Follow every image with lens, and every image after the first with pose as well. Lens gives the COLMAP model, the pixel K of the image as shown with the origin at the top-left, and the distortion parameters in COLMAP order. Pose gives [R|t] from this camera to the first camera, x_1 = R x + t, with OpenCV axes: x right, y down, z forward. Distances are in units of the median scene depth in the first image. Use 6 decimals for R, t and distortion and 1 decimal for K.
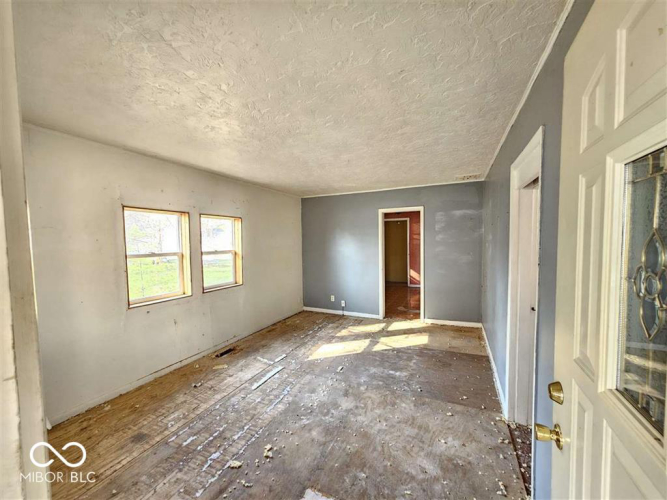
lens RADIAL K [[273.1, 0, 333.3], [0, 273.1, 254.3], [0, 0, 1]] dist [-0.000545, 0.000080]
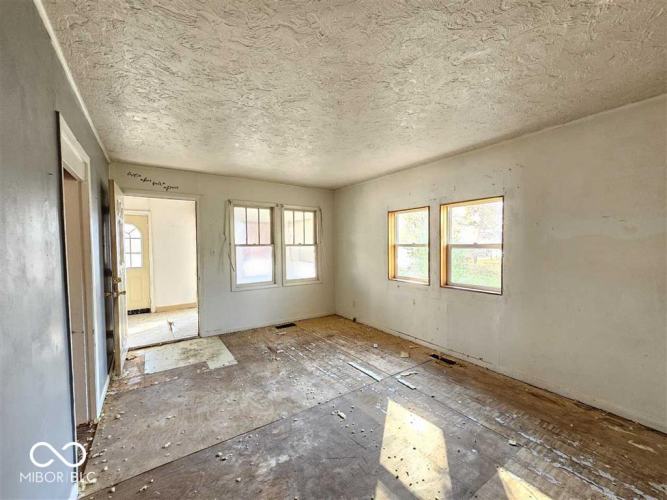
lens RADIAL K [[273.1, 0, 333.3], [0, 273.1, 254.3], [0, 0, 1]] dist [-0.000545, 0.000080]
pose [[-0.521269, 0.047612, -0.852063, 0.571273], [-0.028394, 0.996922, 0.073077, -0.034477], [0.852920, 0.062287, -0.518313, 1.240493]]
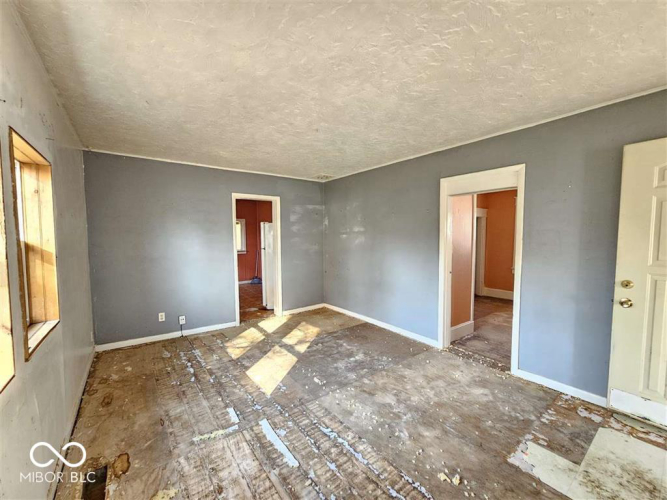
lens RADIAL K [[273.1, 0, 333.3], [0, 273.1, 254.3], [0, 0, 1]] dist [-0.000545, 0.000080]
pose [[0.481336, -0.042896, 0.875486, -0.622718], [0.042449, 0.998771, 0.025599, 0.016522], [-0.875508, 0.024842, 0.482565, 0.519008]]
